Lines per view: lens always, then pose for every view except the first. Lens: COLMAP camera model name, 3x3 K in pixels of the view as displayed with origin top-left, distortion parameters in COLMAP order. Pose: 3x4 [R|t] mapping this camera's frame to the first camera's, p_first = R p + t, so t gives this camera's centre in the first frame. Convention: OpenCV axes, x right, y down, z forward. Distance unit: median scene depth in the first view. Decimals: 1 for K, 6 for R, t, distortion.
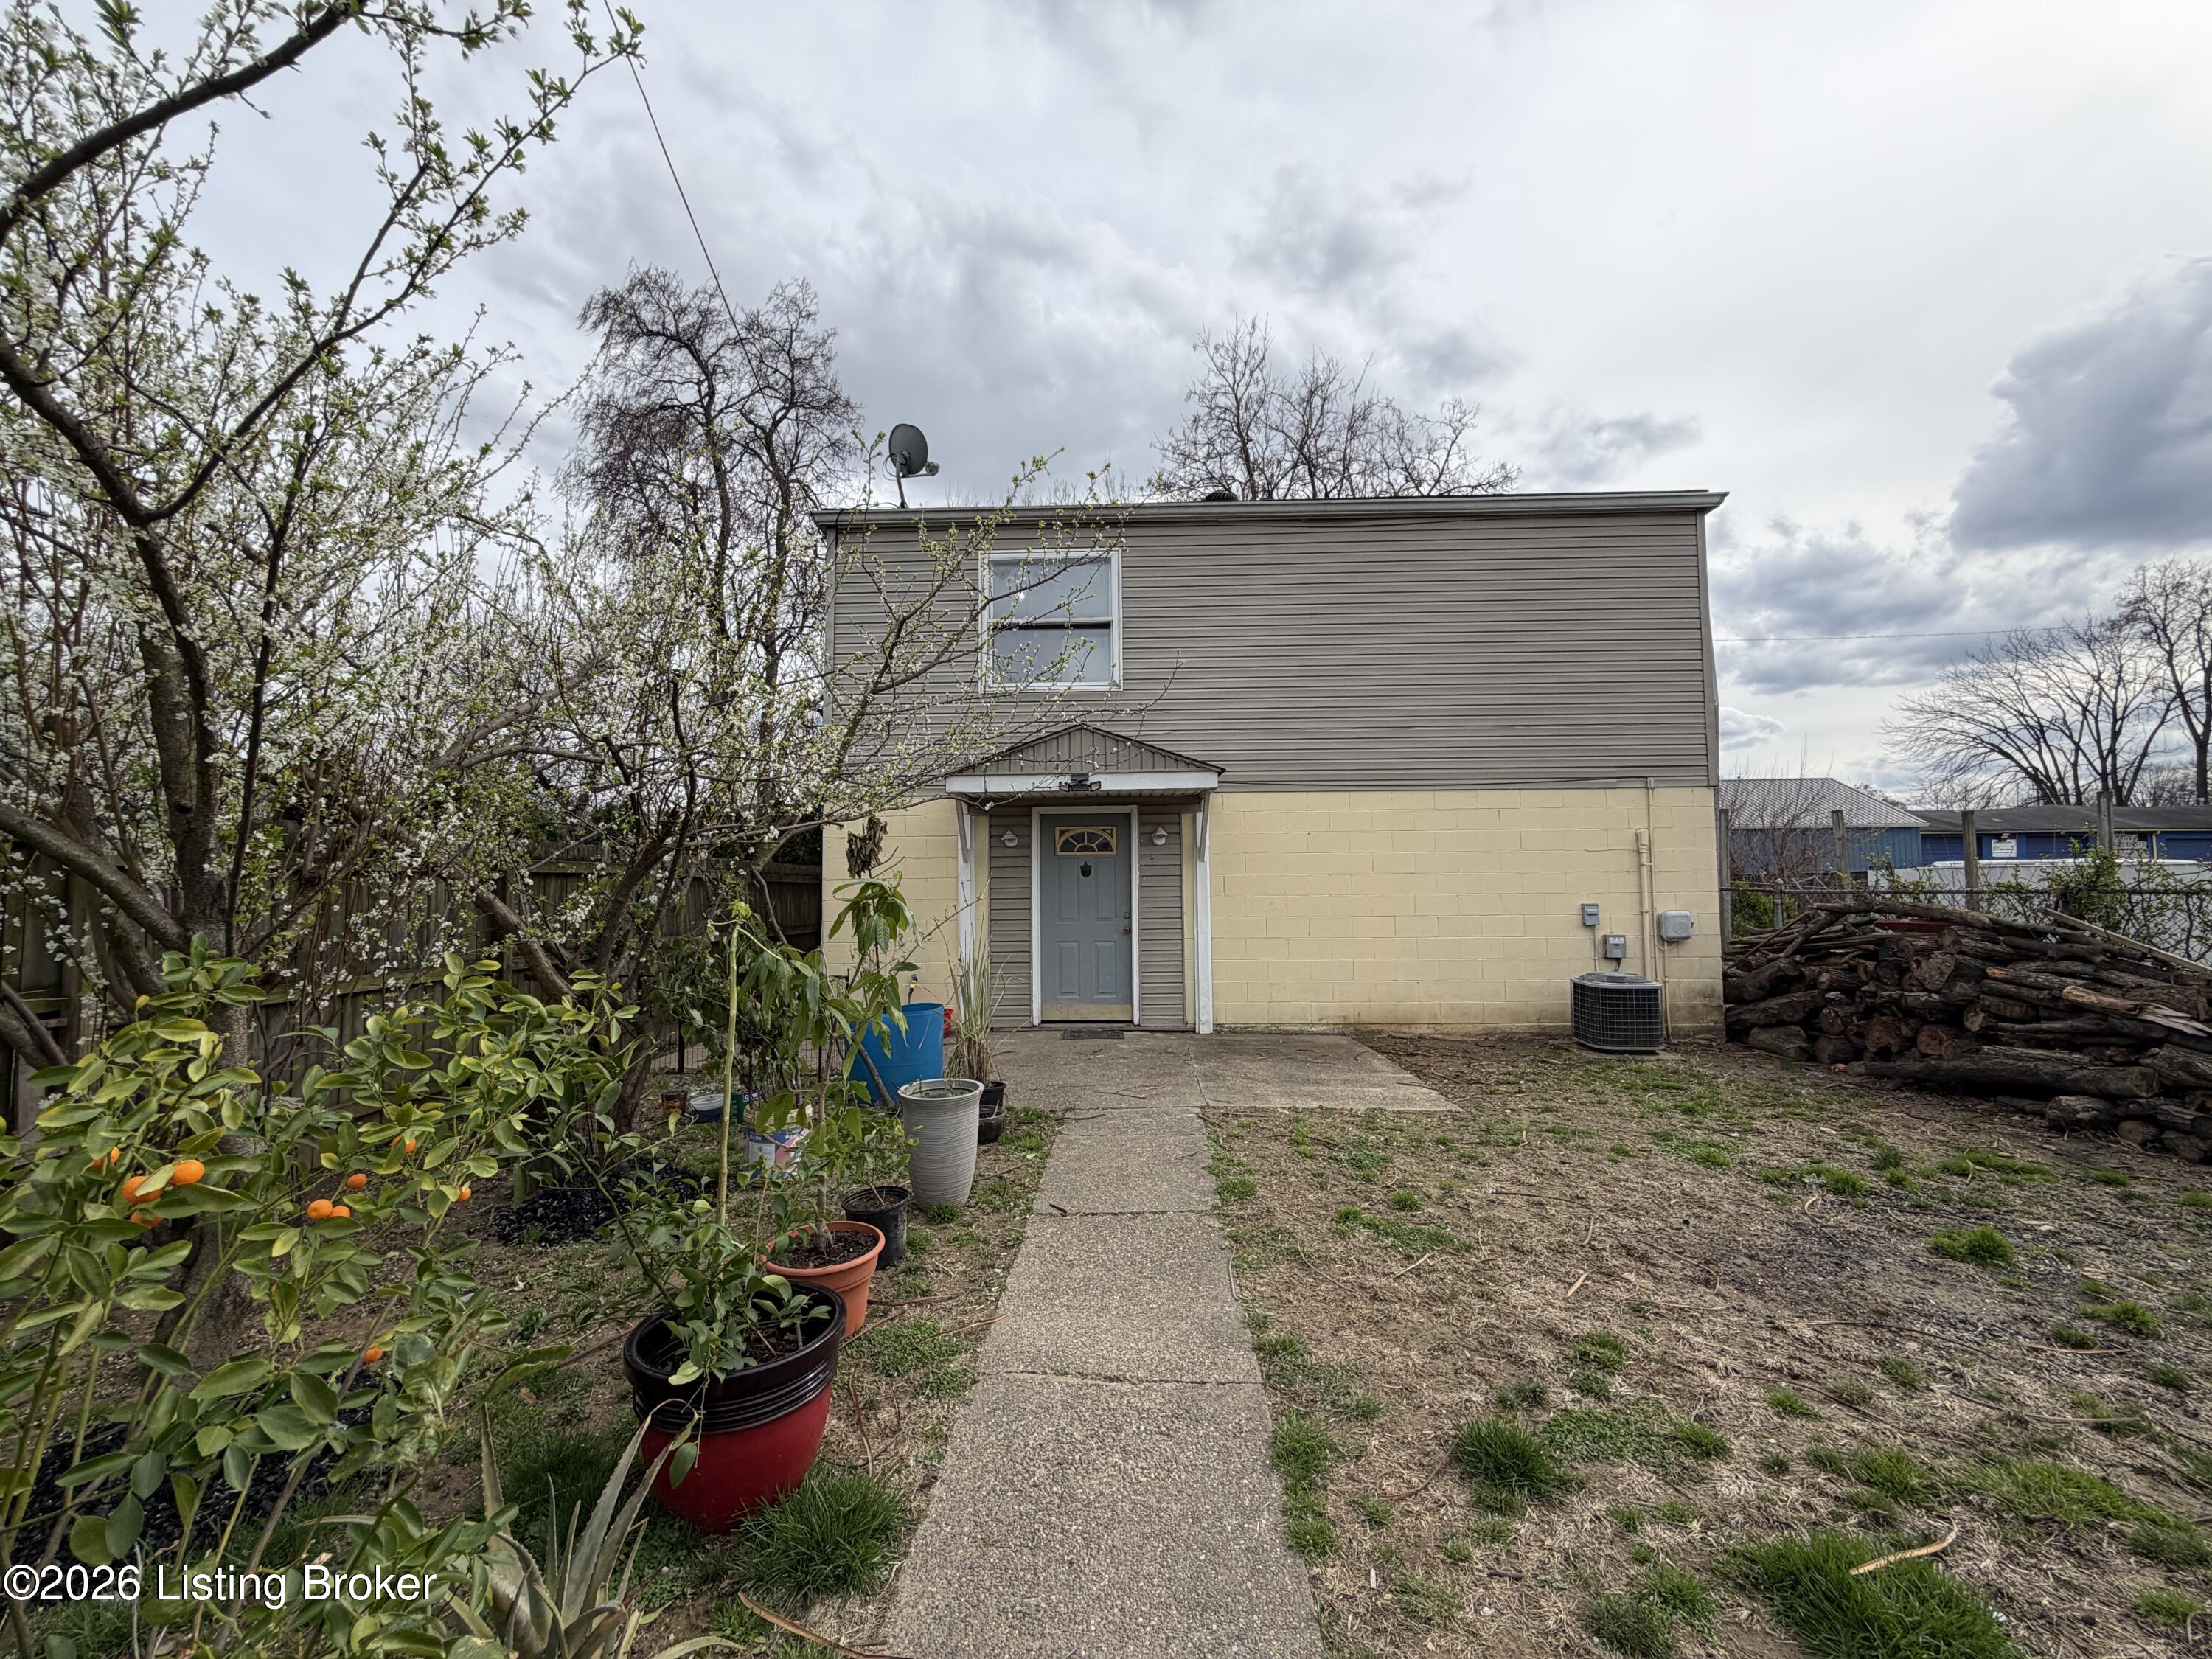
lens RADIAL K [[881.1, 0, 1102.3], [0, 881.1, 835.1], [0, 0, 1]] dist [-0.000683, -0.000322]
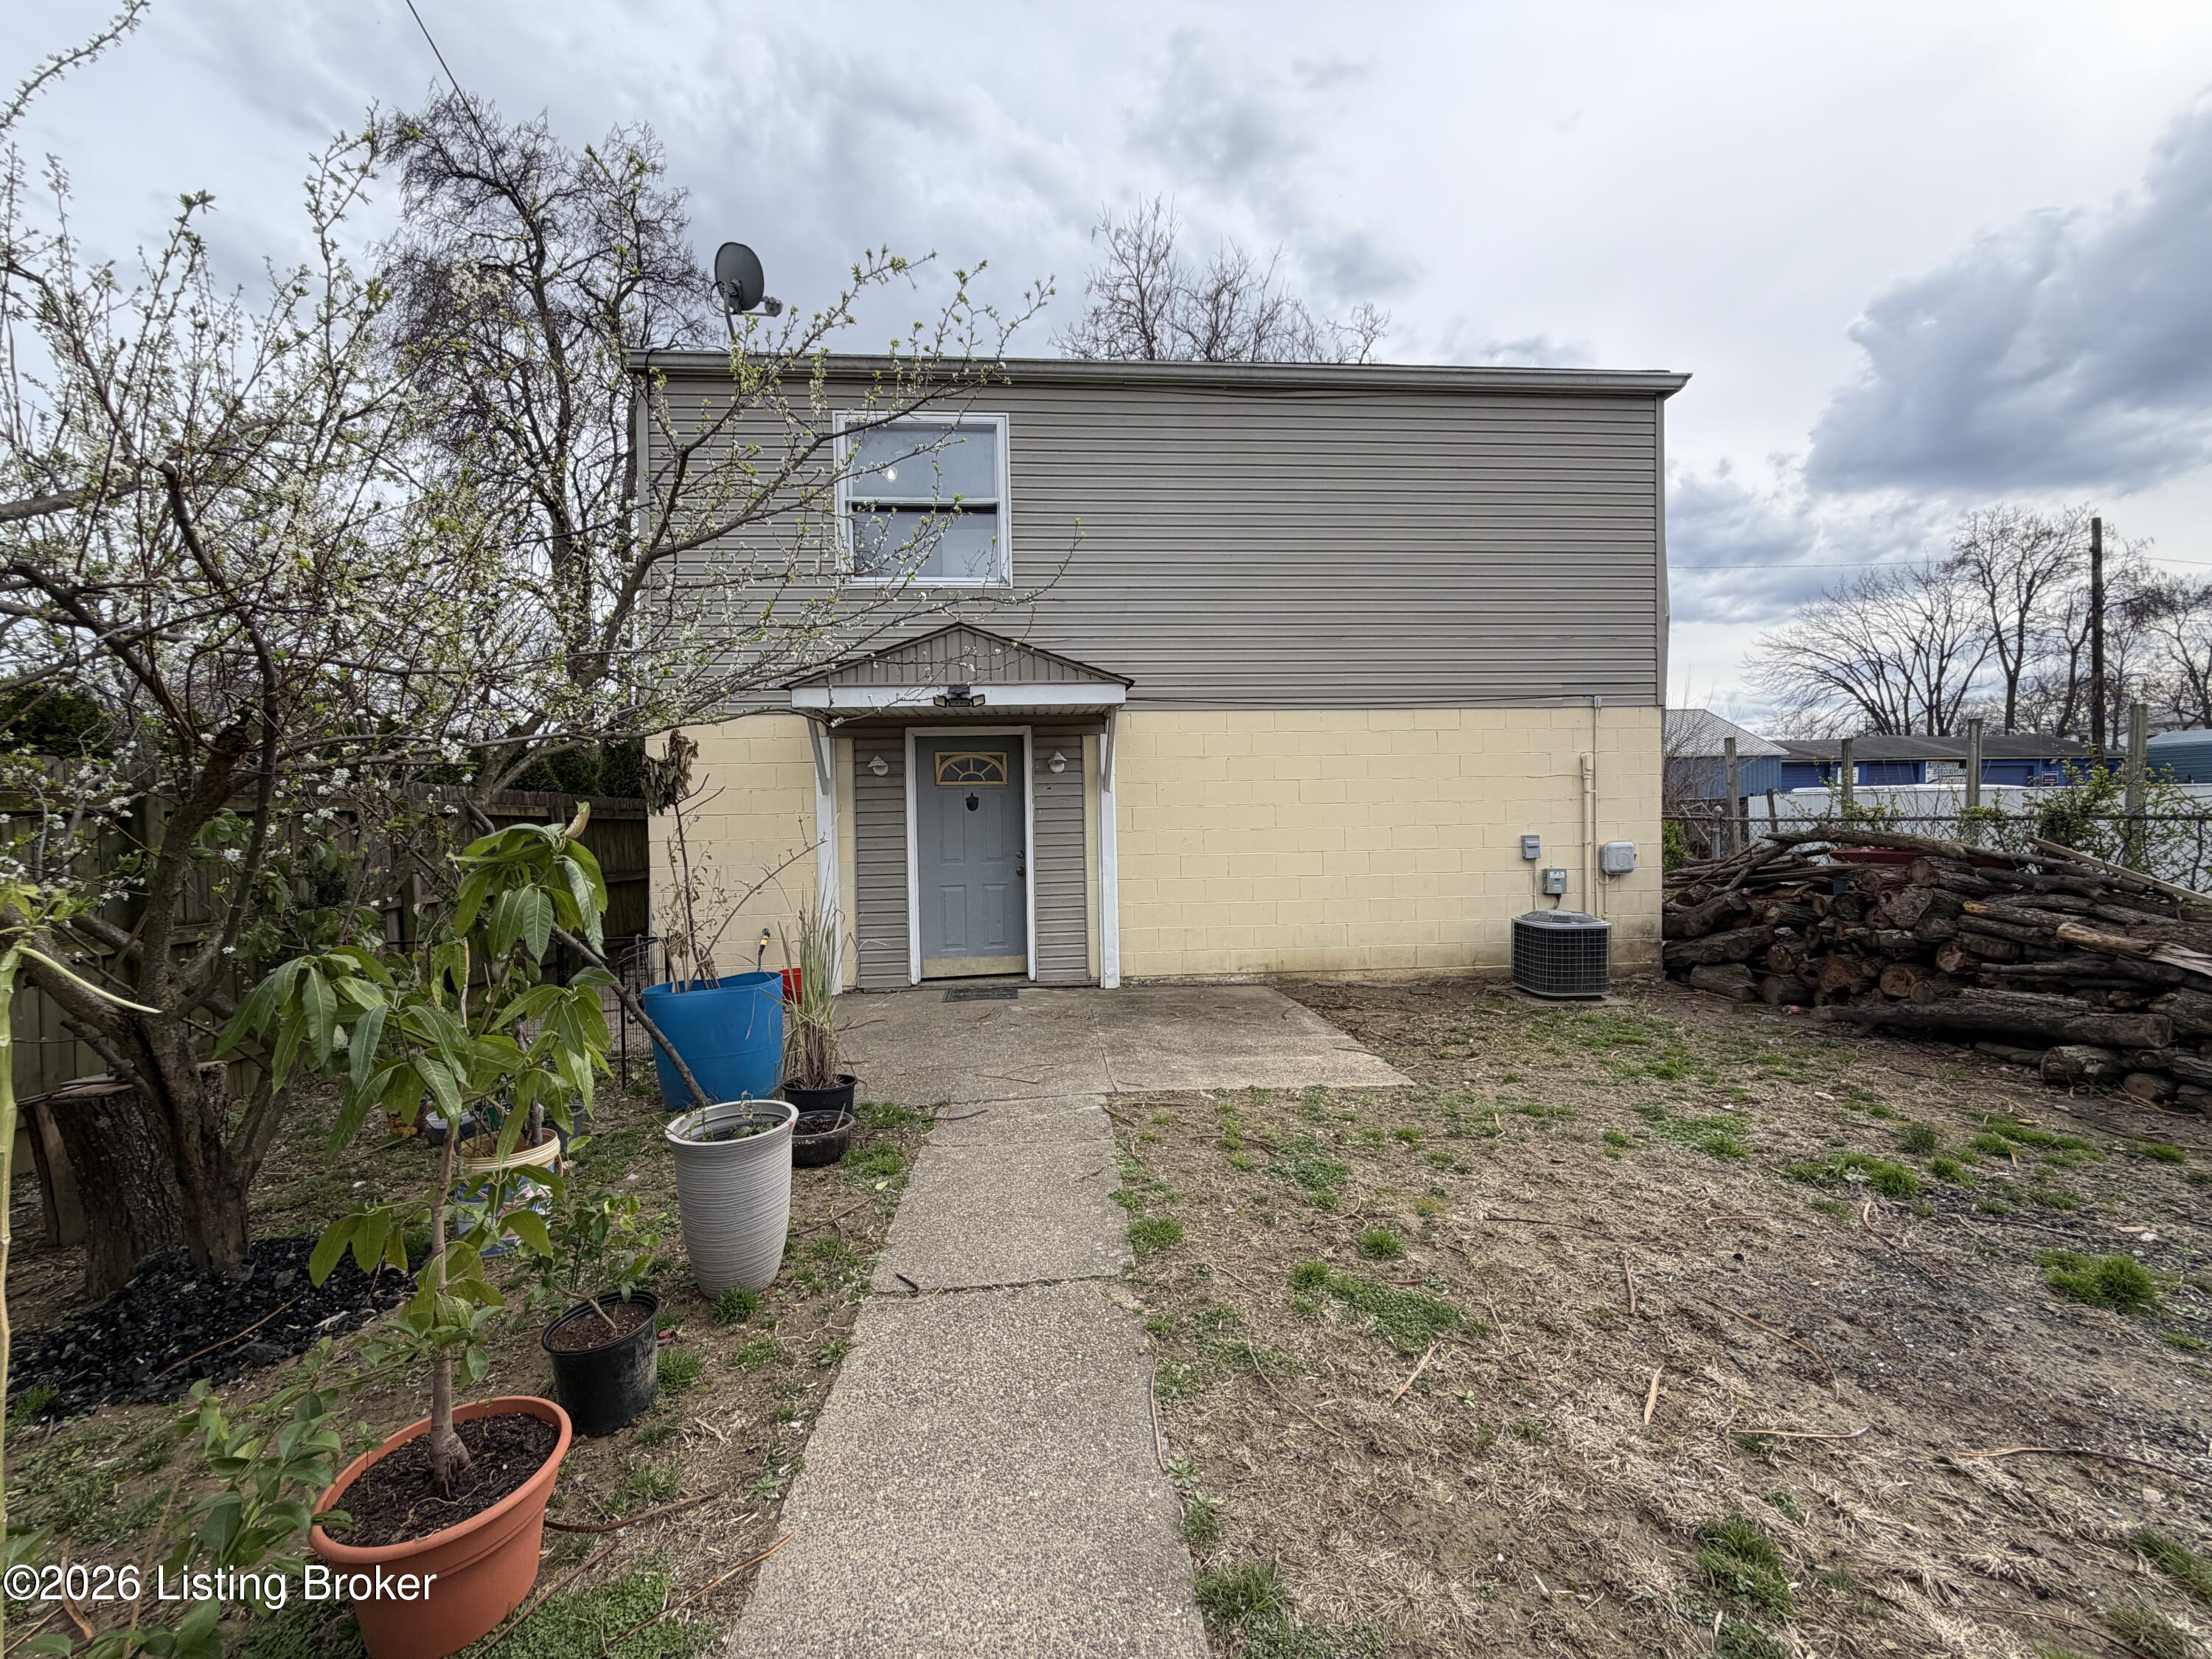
lens RADIAL K [[881.1, 0, 1102.3], [0, 881.1, 835.1], [0, 0, 1]] dist [-0.000683, -0.000322]
pose [[0.994141, -0.011794, 0.107450, 0.018089], [0.003456, 0.996990, 0.077453, 0.006690], [-0.108040, -0.076628, 0.991189, 0.166519]]
